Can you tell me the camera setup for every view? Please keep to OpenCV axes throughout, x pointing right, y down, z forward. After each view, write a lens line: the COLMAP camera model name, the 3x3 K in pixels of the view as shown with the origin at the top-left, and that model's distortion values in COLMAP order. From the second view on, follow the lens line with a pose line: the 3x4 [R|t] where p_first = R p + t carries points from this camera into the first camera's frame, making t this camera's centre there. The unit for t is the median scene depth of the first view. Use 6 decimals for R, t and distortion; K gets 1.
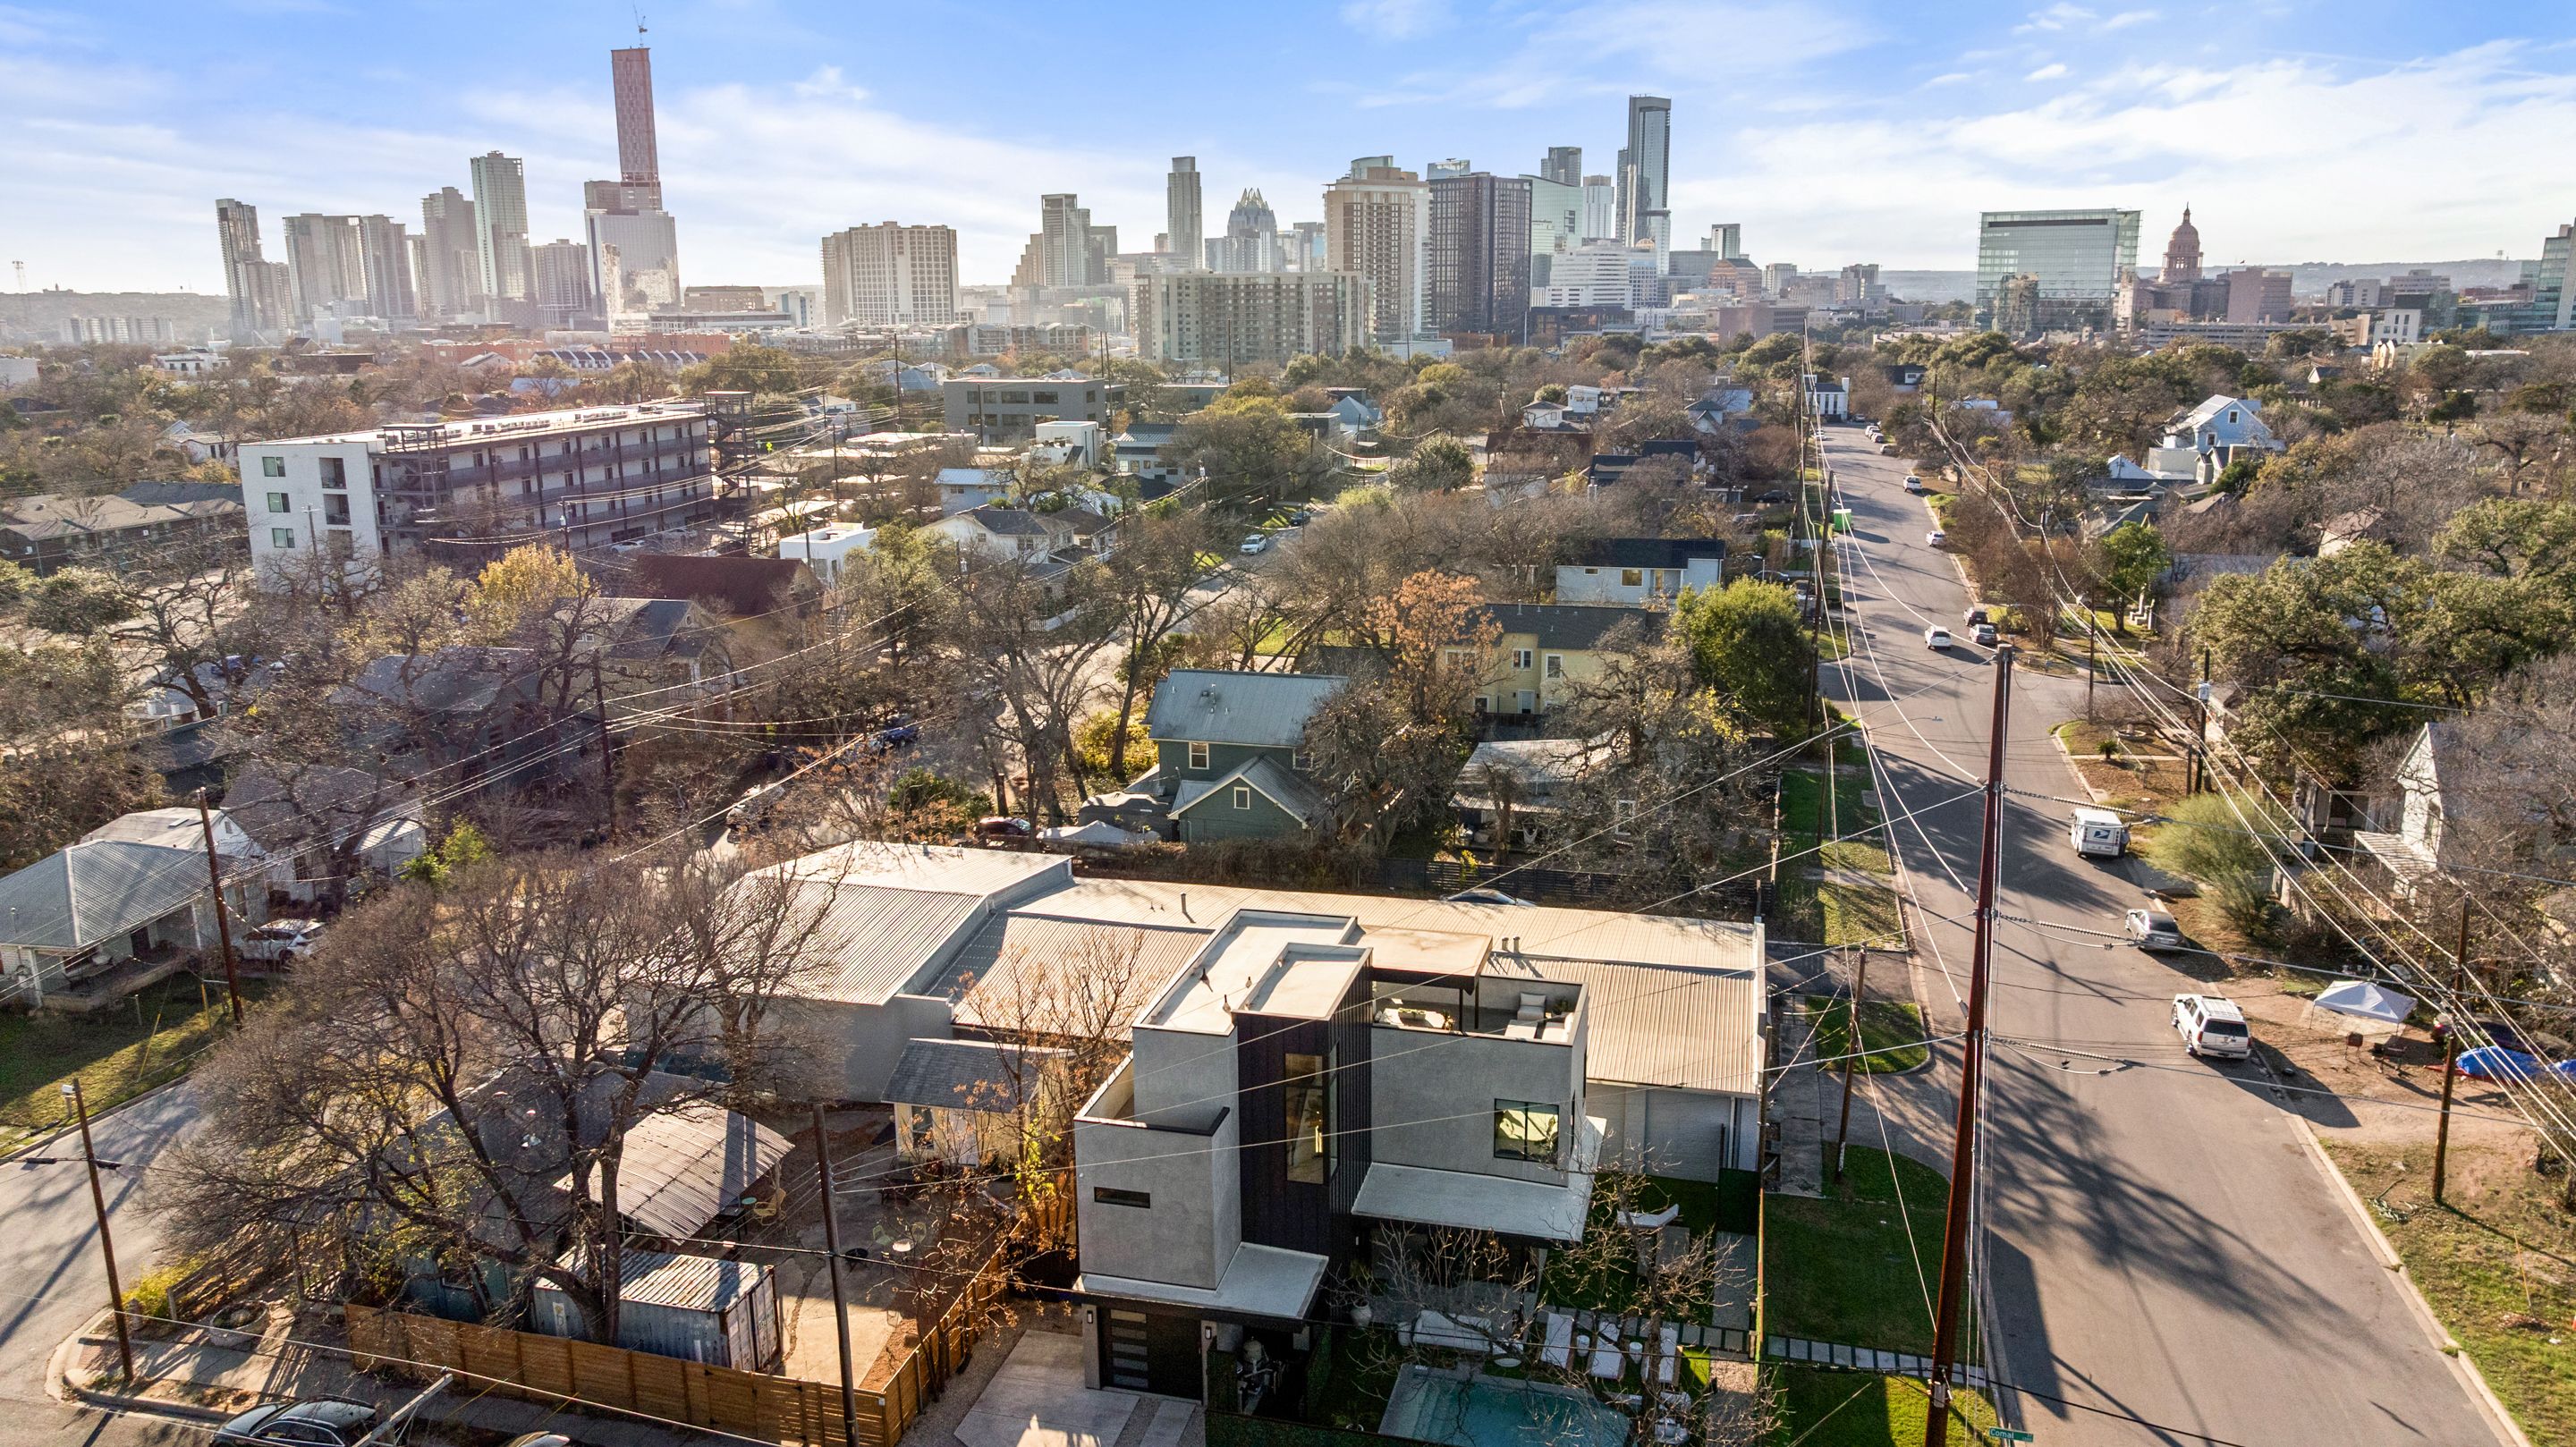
lens RADIAL K [[1803.7, 0, 1288.0], [0, 1803.7, 723.5], [0, 0, 1]] dist [-0.025908, 0.002845]
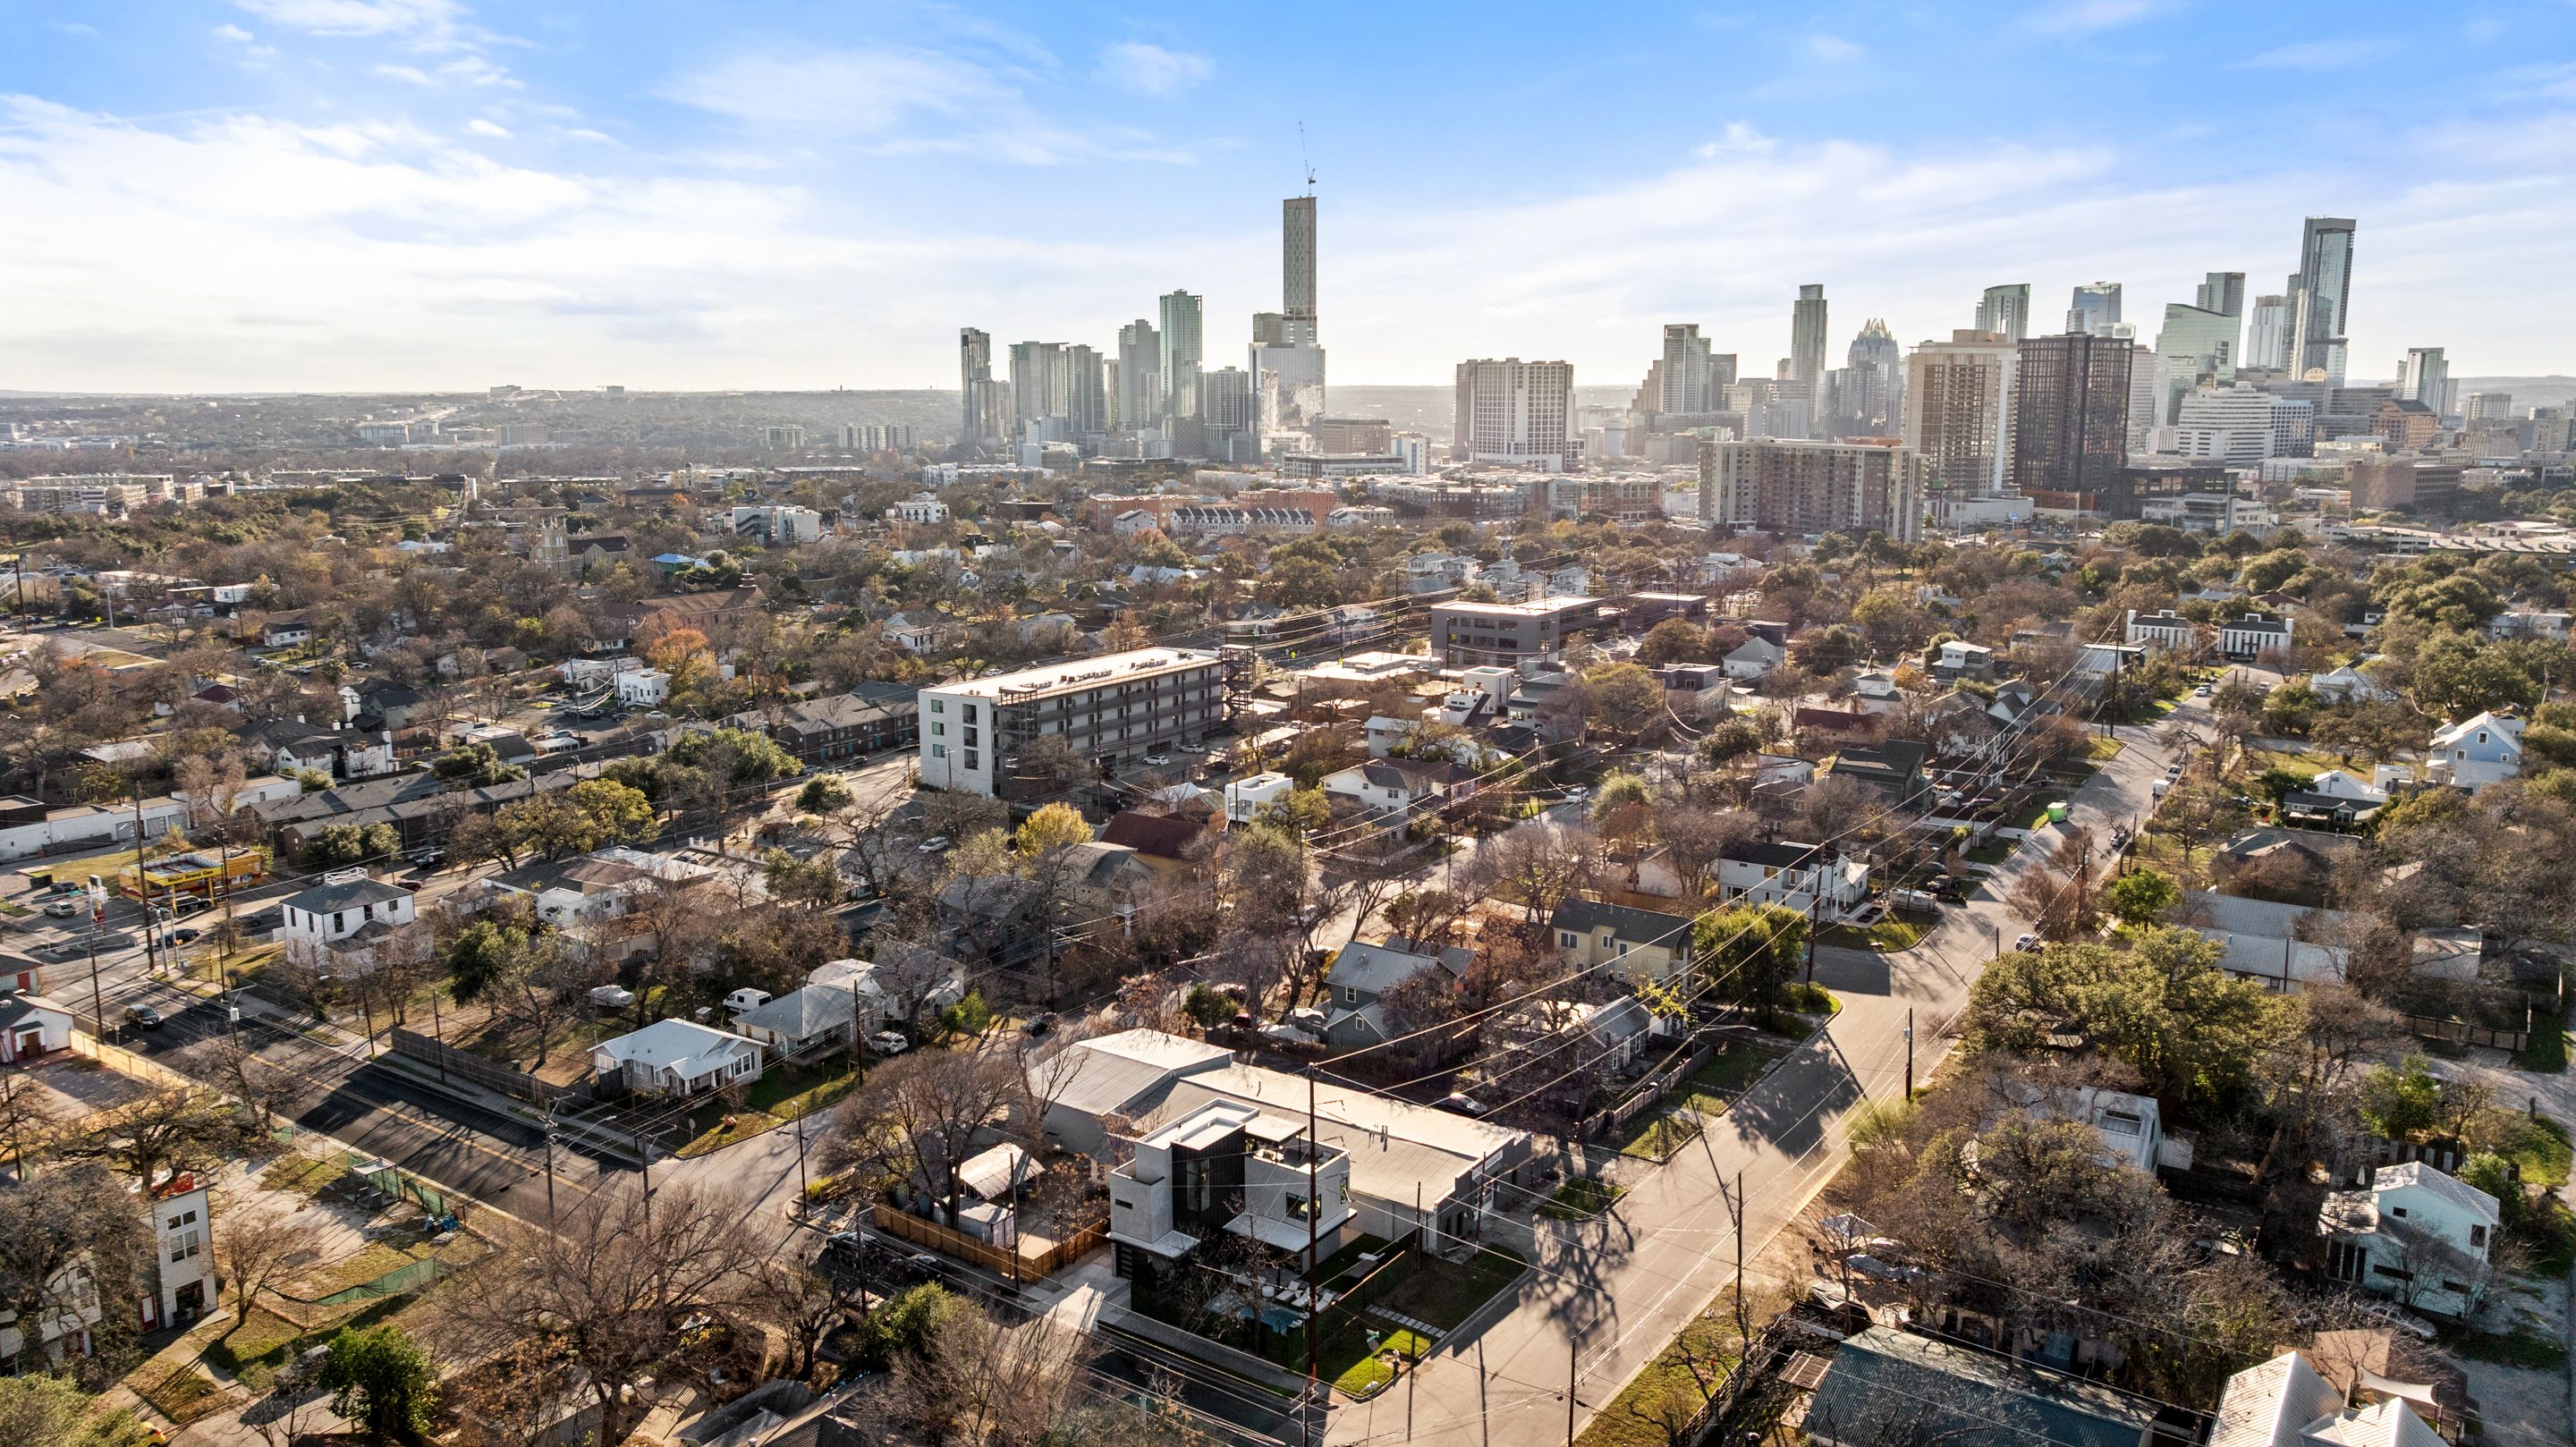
lens RADIAL K [[1803.7, 0, 1288.0], [0, 1803.7, 723.5], [0, 0, 1]] dist [-0.025908, 0.002845]
pose [[0.939194, 0.068721, -0.336441, 0.230515], [-0.085451, 0.995722, -0.035157, -0.088133], [0.332585, 0.061769, 0.941048, -0.348284]]
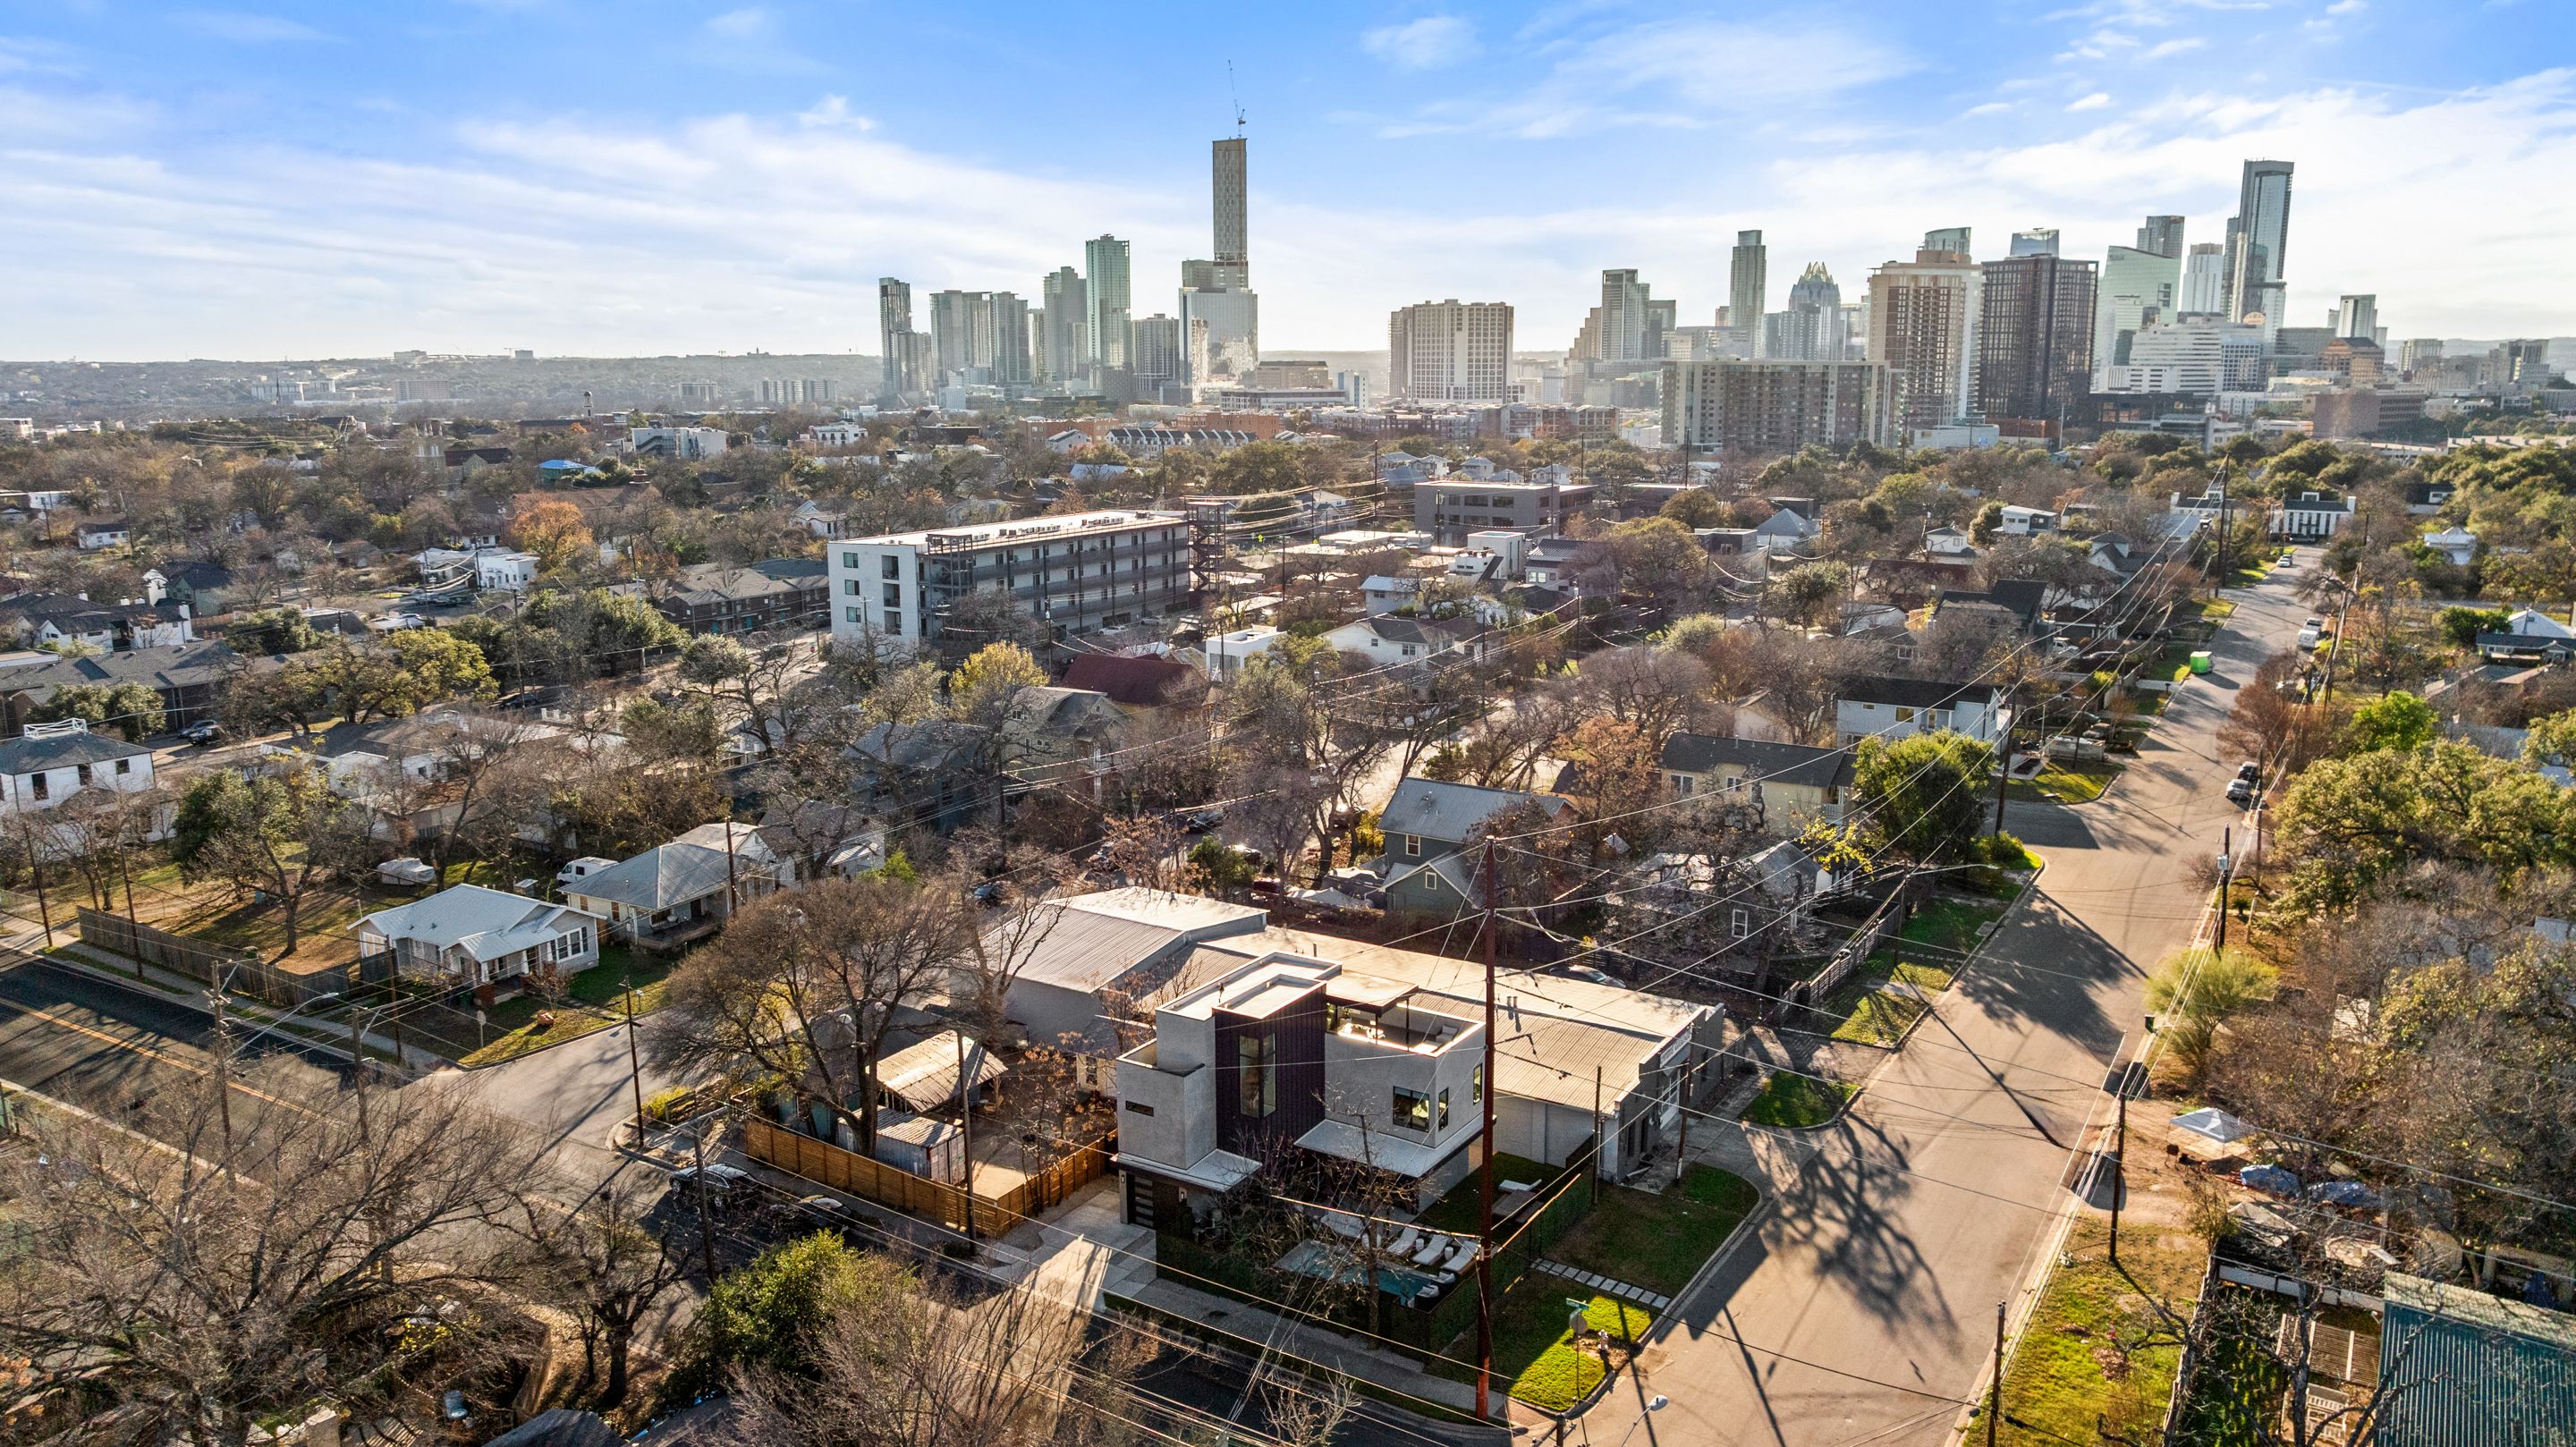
lens RADIAL K [[1803.7, 0, 1288.0], [0, 1803.7, 723.5], [0, 0, 1]] dist [-0.025908, 0.002845]
pose [[0.952593, 0.064192, -0.297398, 0.121205], [-0.074138, 0.996999, -0.022272, -0.016911], [0.295076, 0.043264, 0.954494, -0.139464]]
